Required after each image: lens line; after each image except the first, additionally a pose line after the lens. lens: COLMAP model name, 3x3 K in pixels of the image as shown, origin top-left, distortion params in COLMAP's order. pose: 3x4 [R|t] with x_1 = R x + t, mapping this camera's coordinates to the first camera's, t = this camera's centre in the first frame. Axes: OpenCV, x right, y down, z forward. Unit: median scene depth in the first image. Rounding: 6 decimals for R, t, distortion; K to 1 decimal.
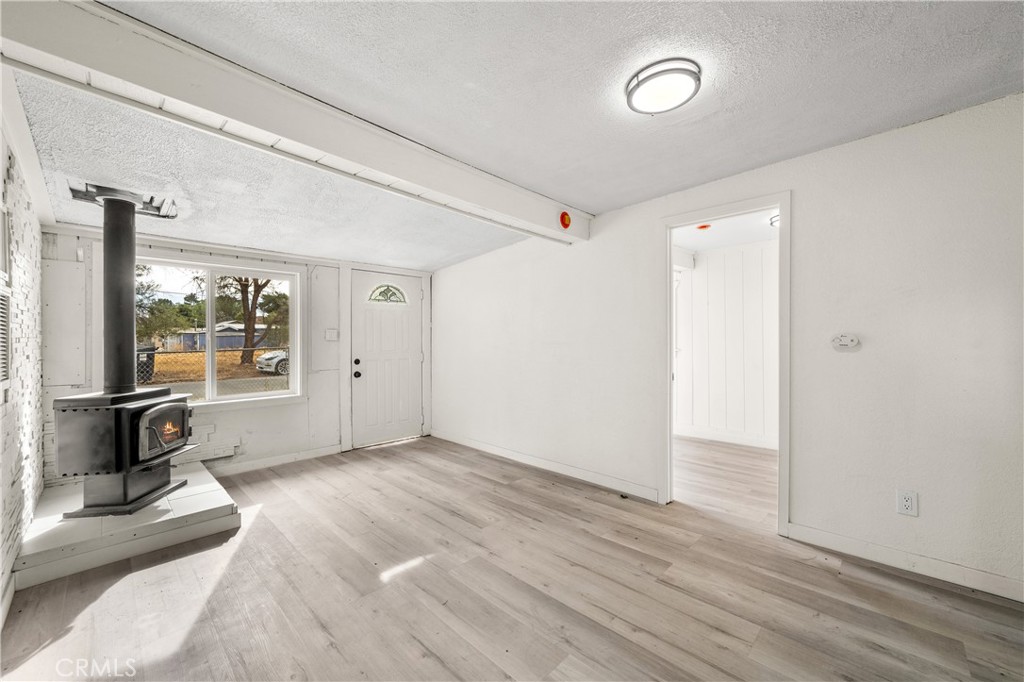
lens RADIAL K [[392.3, 0, 512.0], [0, 392.3, 341.0], [0, 0, 1]] dist [0.000050, 0.000068]
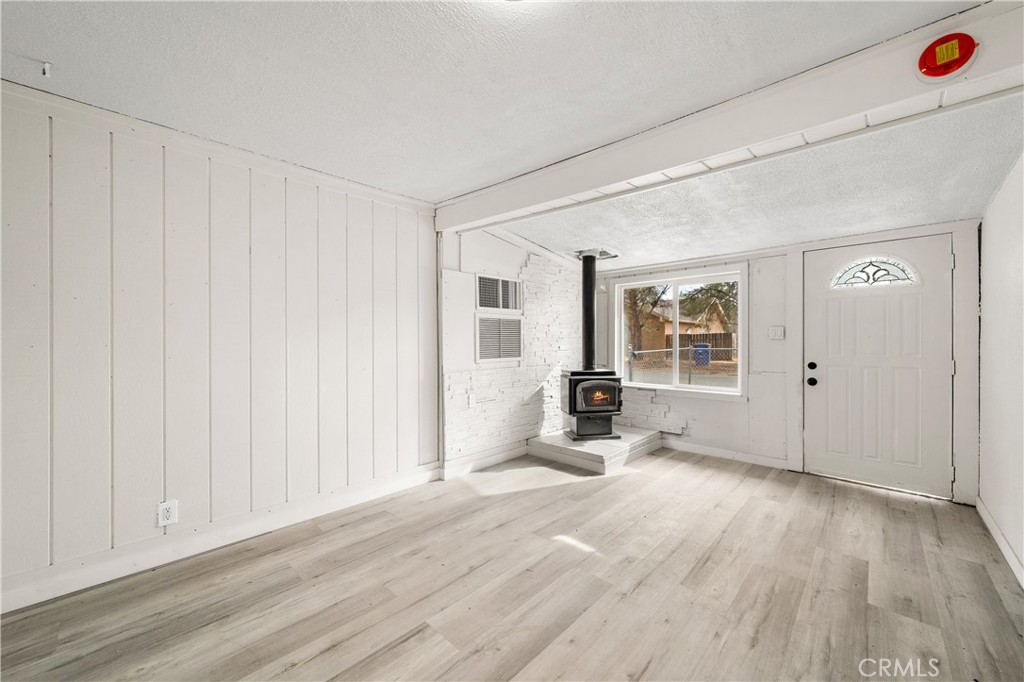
lens RADIAL K [[390.8, 0, 515.7], [0, 390.8, 338.9], [0, 0, 1]] dist [-0.000672, 0.000031]
pose [[0.031329, 0.001573, -0.999508, 0.639080], [-0.001492, 0.999998, 0.001527, -0.004140], [0.999508, 0.001443, 0.031331, 0.613668]]
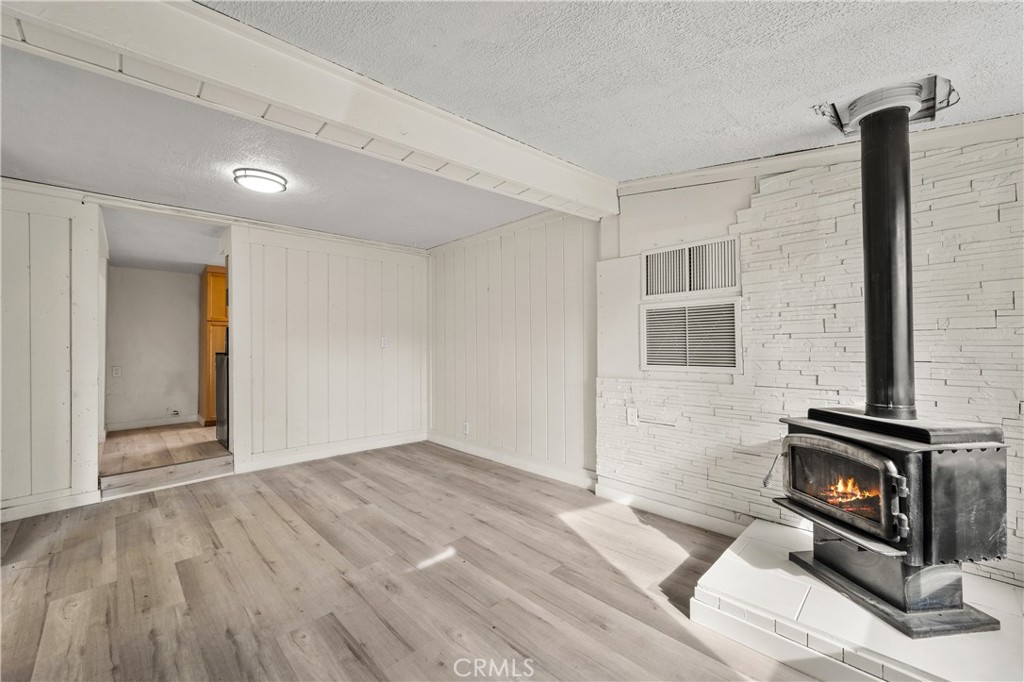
lens RADIAL K [[416.1, 0, 512.0], [0, 416.1, 341.0], [0, 0, 1]] dist [-0.000246, 0.000022]
pose [[-0.999595, 0.014348, 0.024594, -0.397232], [0.014193, 0.999878, -0.006464, 0.006866], [-0.024684, -0.006112, -0.999677, 1.629444]]
